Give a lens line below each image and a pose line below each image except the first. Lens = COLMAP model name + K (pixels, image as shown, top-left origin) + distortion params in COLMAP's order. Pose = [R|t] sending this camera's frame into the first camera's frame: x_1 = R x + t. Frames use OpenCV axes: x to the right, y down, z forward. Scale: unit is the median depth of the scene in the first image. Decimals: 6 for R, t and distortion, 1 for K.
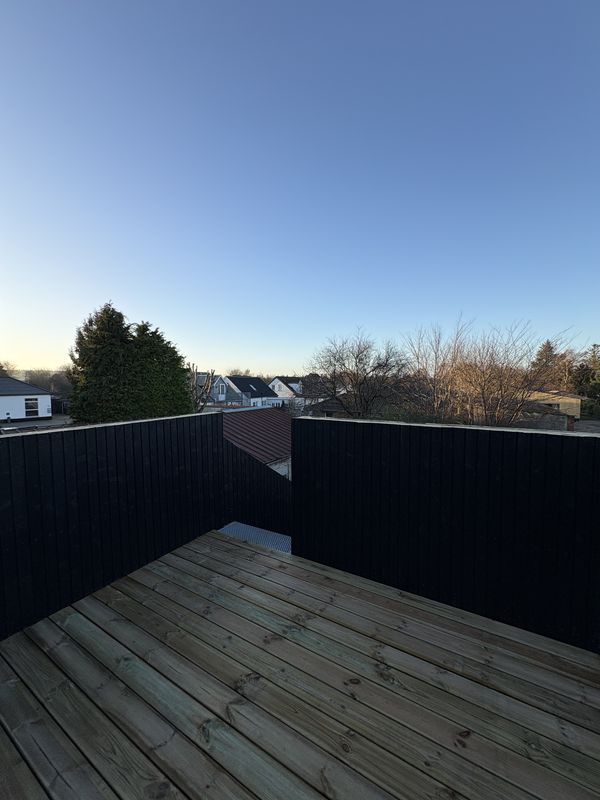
lens RADIAL K [[317.0, 0, 299.3], [0, 317.0, 399.8], [0, 0, 1]] dist [-0.002626, 0.000164]
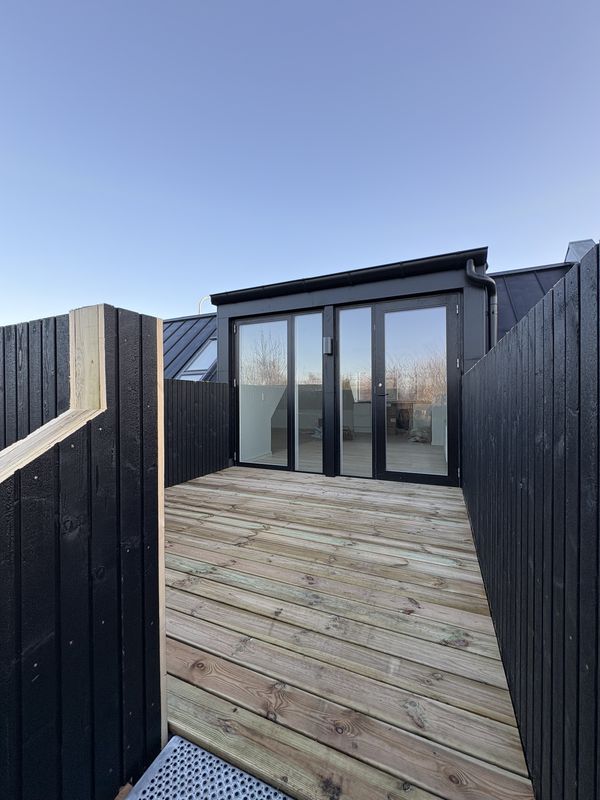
lens RADIAL K [[317.0, 0, 300.5], [0, 317.0, 398.3], [0, 0, 1]] dist [-0.002626, 0.000164]
pose [[-0.990854, 0.006309, -0.134793, -0.036319], [0.000920, 0.999199, 0.040005, 0.039699], [0.134938, 0.039515, -0.990066, 0.393007]]
